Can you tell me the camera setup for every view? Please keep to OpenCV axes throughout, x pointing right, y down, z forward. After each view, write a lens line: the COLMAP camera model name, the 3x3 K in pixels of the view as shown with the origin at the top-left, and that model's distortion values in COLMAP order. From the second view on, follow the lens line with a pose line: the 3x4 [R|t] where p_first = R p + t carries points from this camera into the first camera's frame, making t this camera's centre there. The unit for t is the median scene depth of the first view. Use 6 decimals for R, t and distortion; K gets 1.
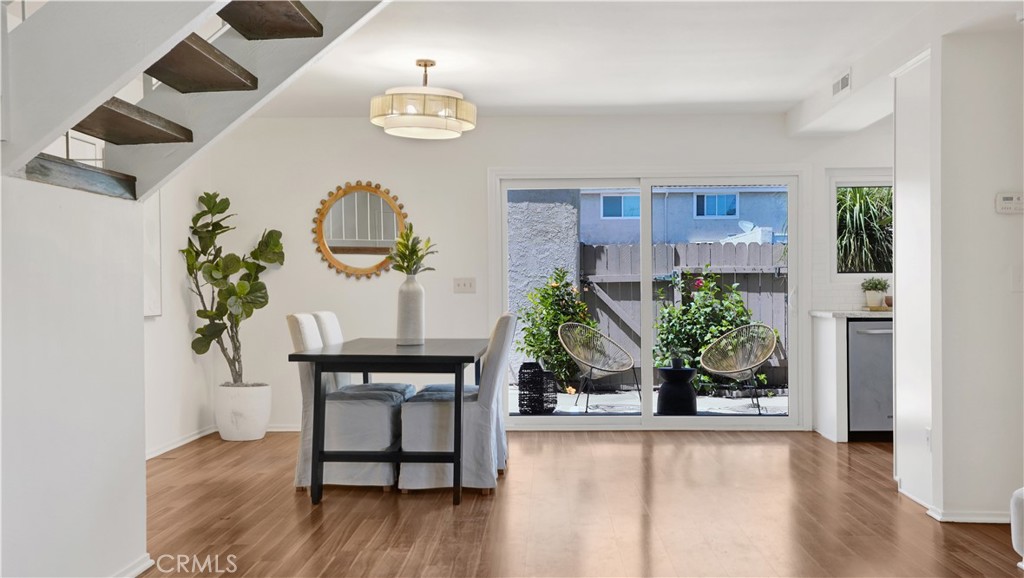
lens RADIAL K [[1024.0, 0, 512.0], [0, 1024.0, 289.0], [0, 0, 1]] dist [0.083772, -0.004065]
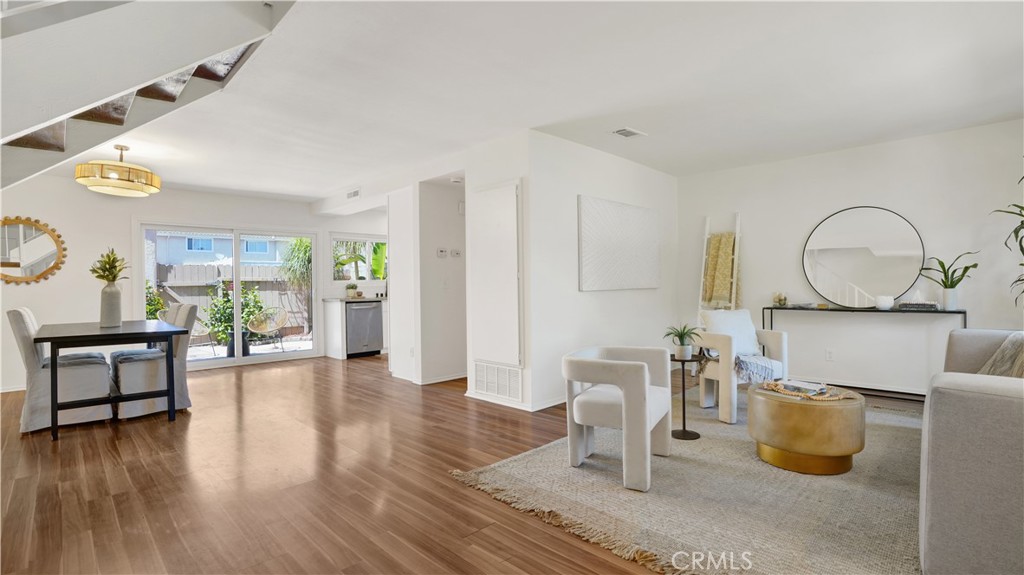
lens RADIAL K [[484.5, 0, 512.0], [0, 484.5, 287.5], [0, 0, 1]] dist [-0.066586, 0.029646]
pose [[0.688185, -0.008687, 0.725483, -0.160933], [0.010134, 0.999946, 0.002361, -0.000423], [-0.725465, 0.005727, 0.688236, 0.059197]]
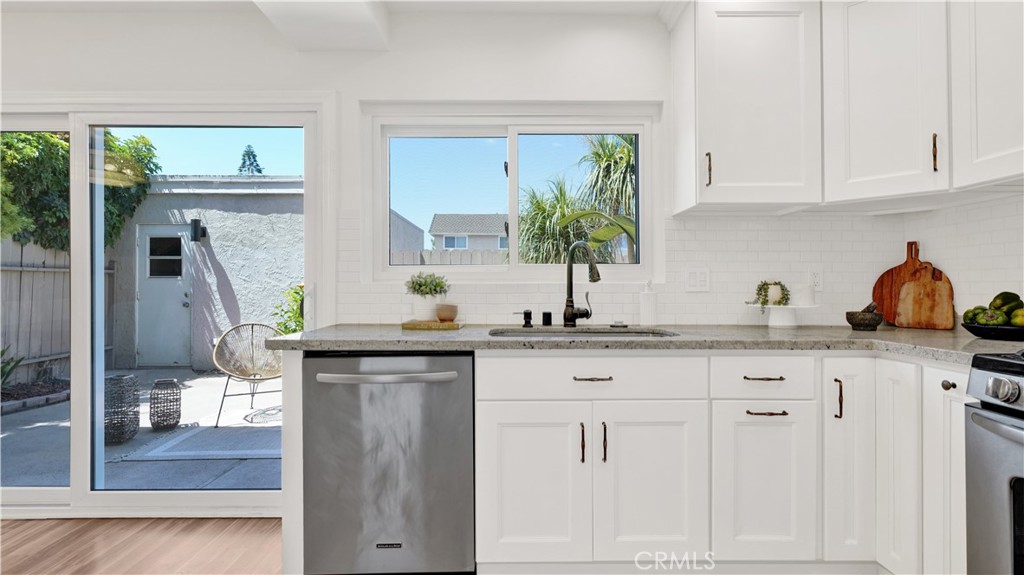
lens RADIAL K [[484.5, 0, 512.0], [0, 484.5, 287.5], [0, 0, 1]] dist [-0.066586, 0.029646]
pose [[0.999136, 0.001952, 0.041504, 0.405667], [-0.001991, 0.999998, 0.000911, -0.002708], [-0.041502, -0.000992, 0.999138, 0.747762]]
